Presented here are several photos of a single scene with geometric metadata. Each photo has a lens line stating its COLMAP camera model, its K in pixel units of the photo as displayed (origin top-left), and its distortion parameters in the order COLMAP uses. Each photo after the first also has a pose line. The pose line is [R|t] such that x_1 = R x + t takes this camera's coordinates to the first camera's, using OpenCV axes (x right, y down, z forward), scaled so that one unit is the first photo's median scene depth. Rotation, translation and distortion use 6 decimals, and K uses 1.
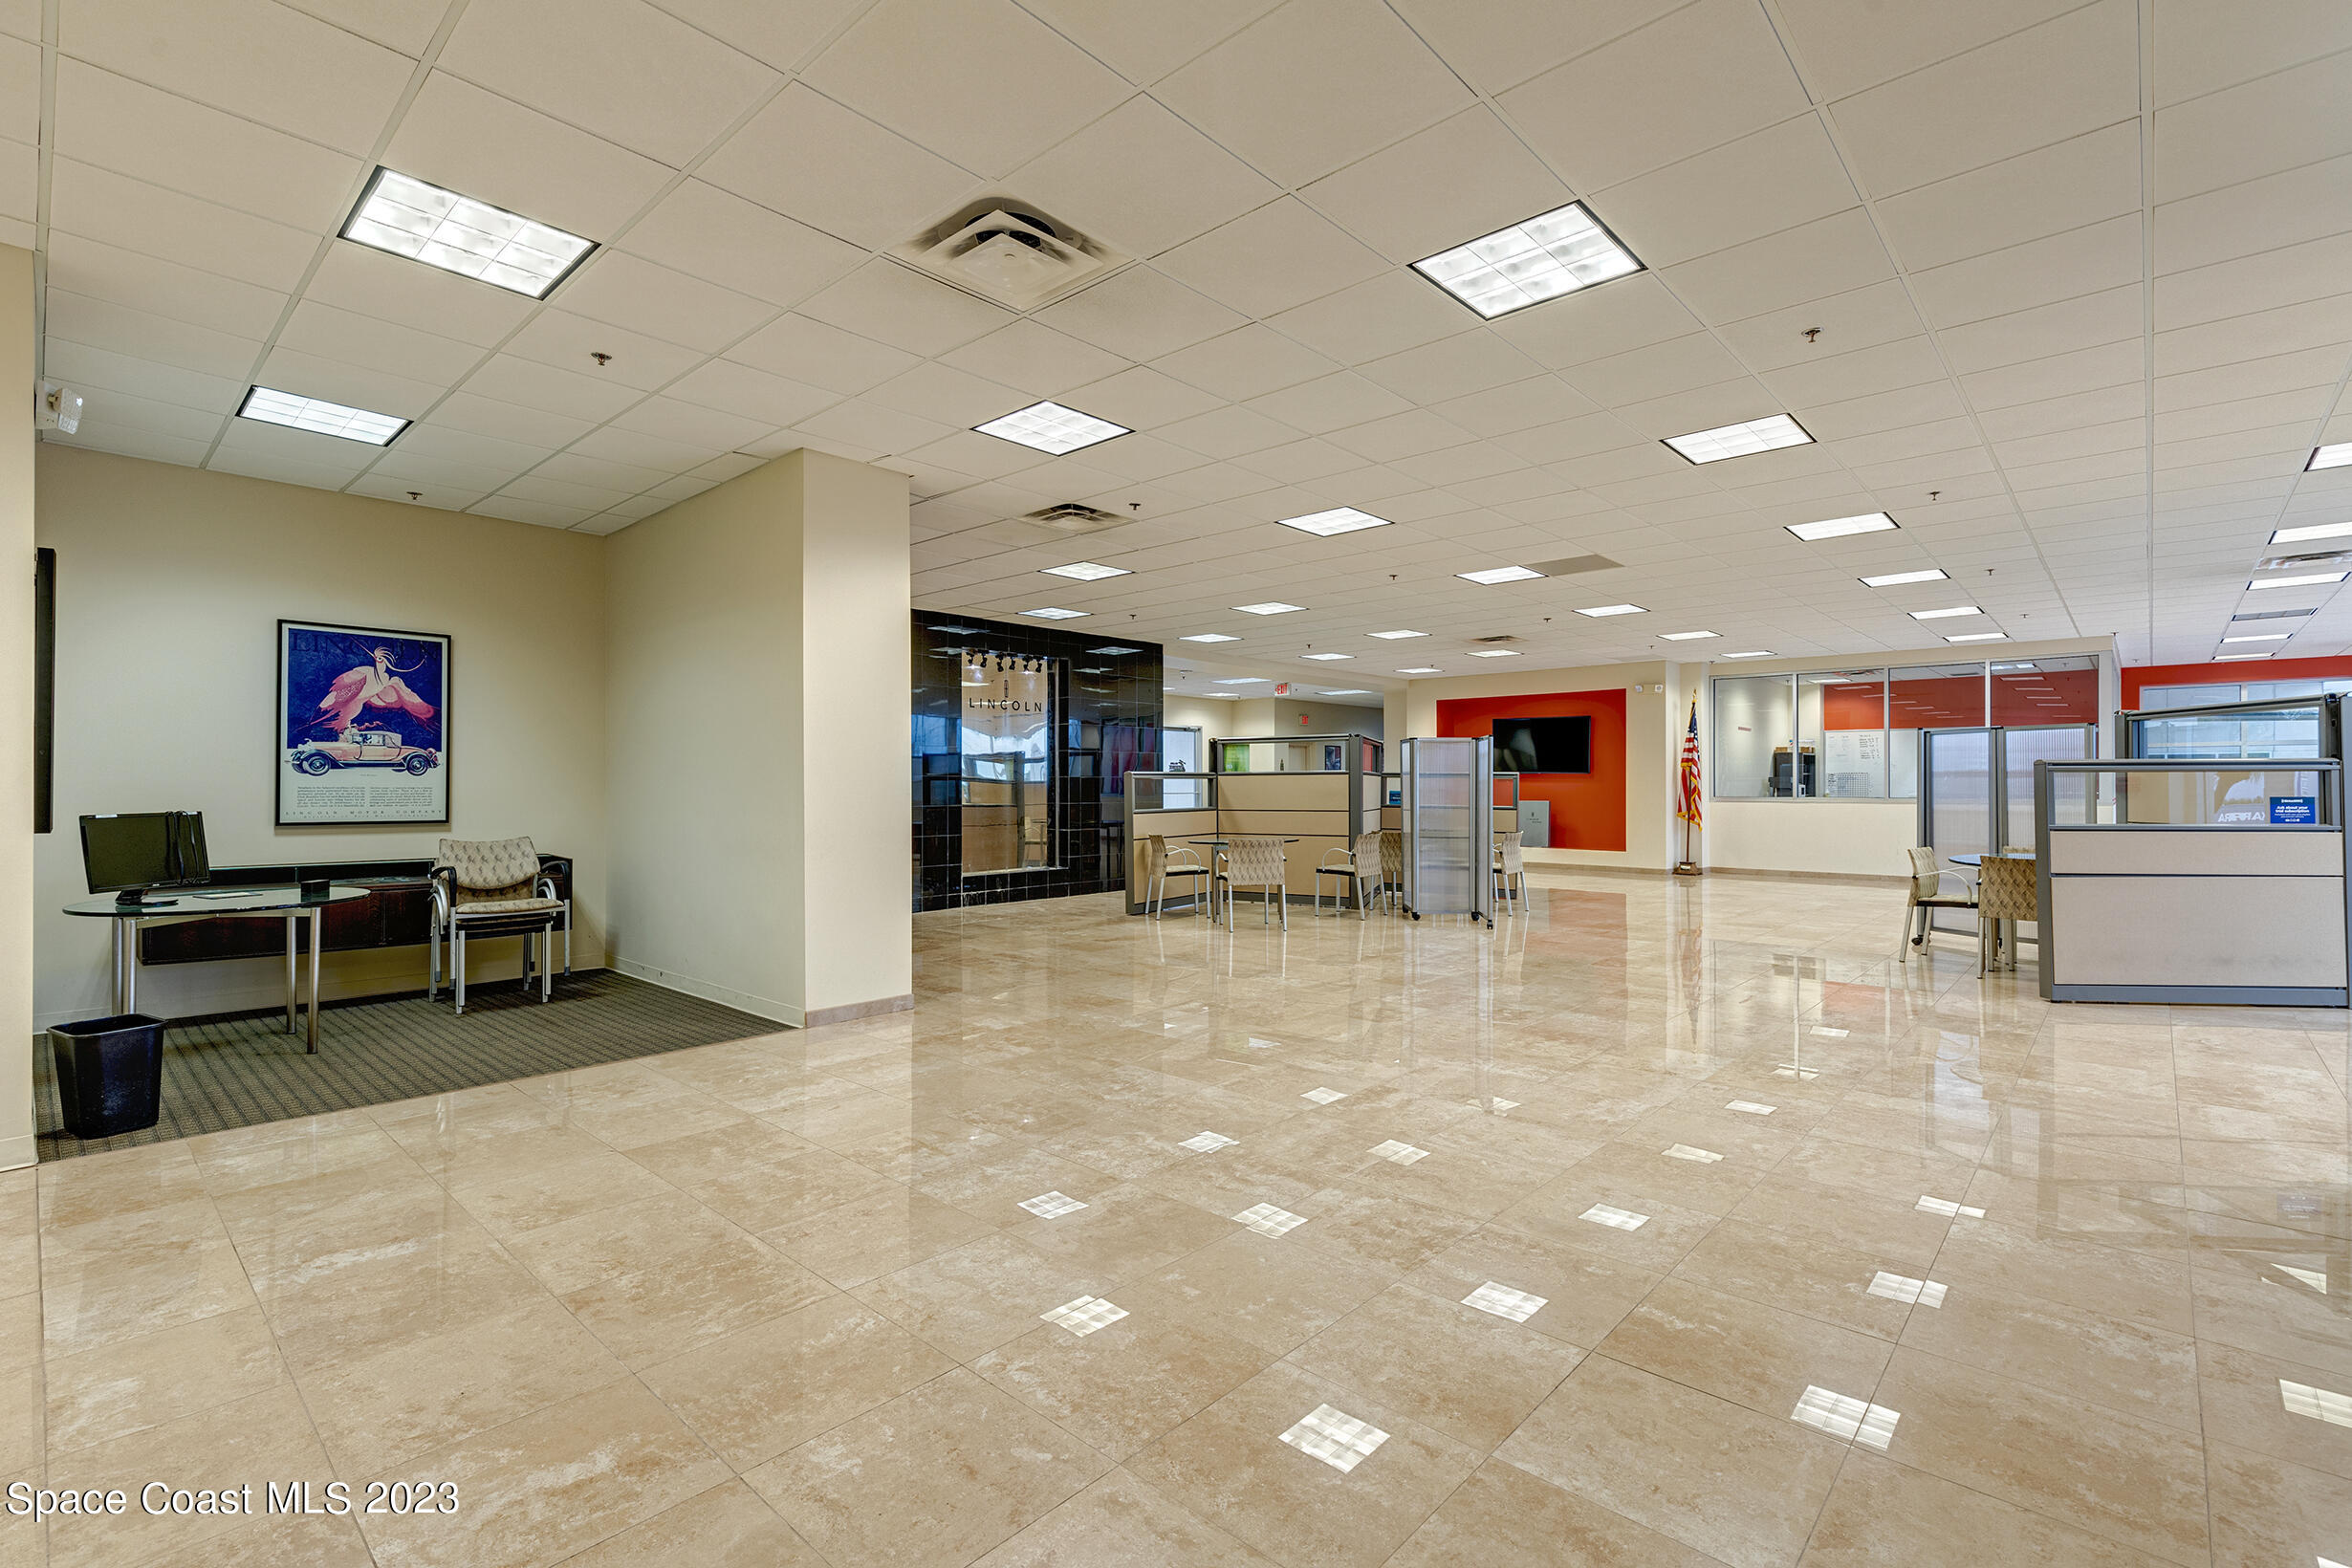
lens RADIAL K [[1052.1, 0, 1181.2], [0, 1052.1, 783.1], [0, 0, 1]] dist [0.005751, -0.000187]
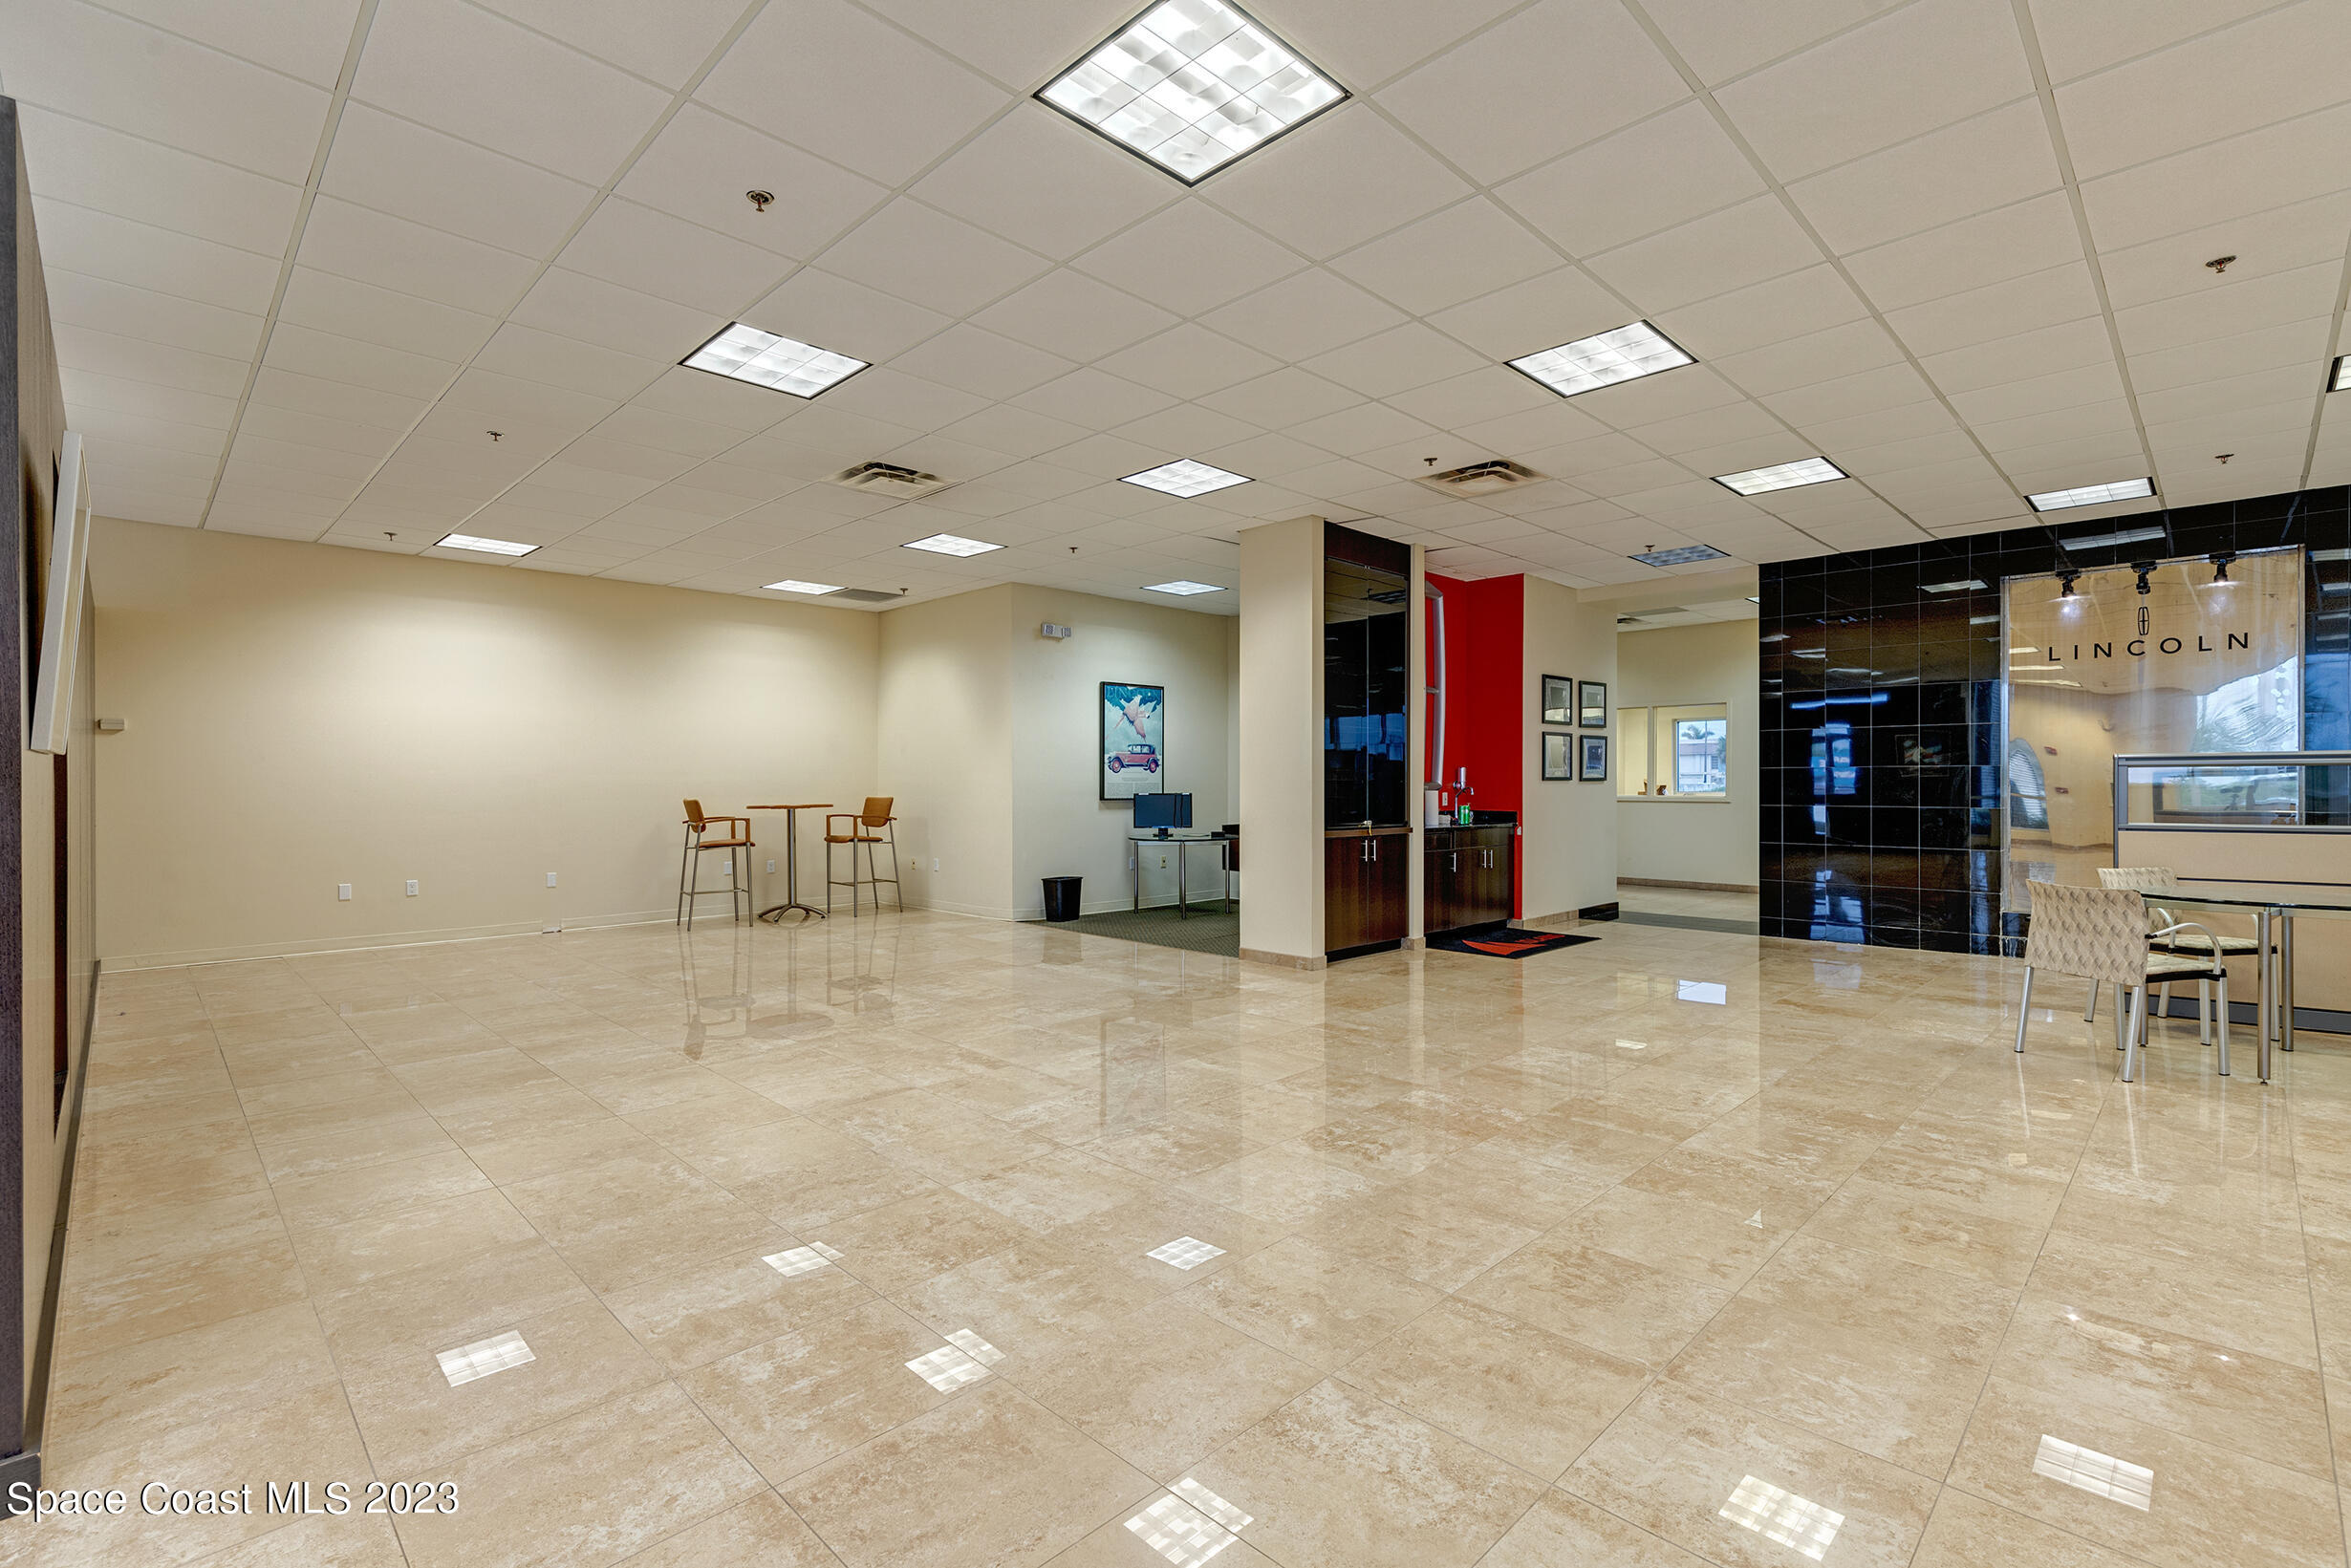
lens RADIAL K [[1048.7, 0, 1174.2], [0, 1048.7, 782.2], [0, 0, 1]] dist [0.006982, -0.000068]
pose [[-0.043339, 0.001927, -0.999059, 0.909662], [0.003902, 0.999991, 0.001759, 0.001926], [0.999053, -0.003822, -0.043346, 0.893465]]
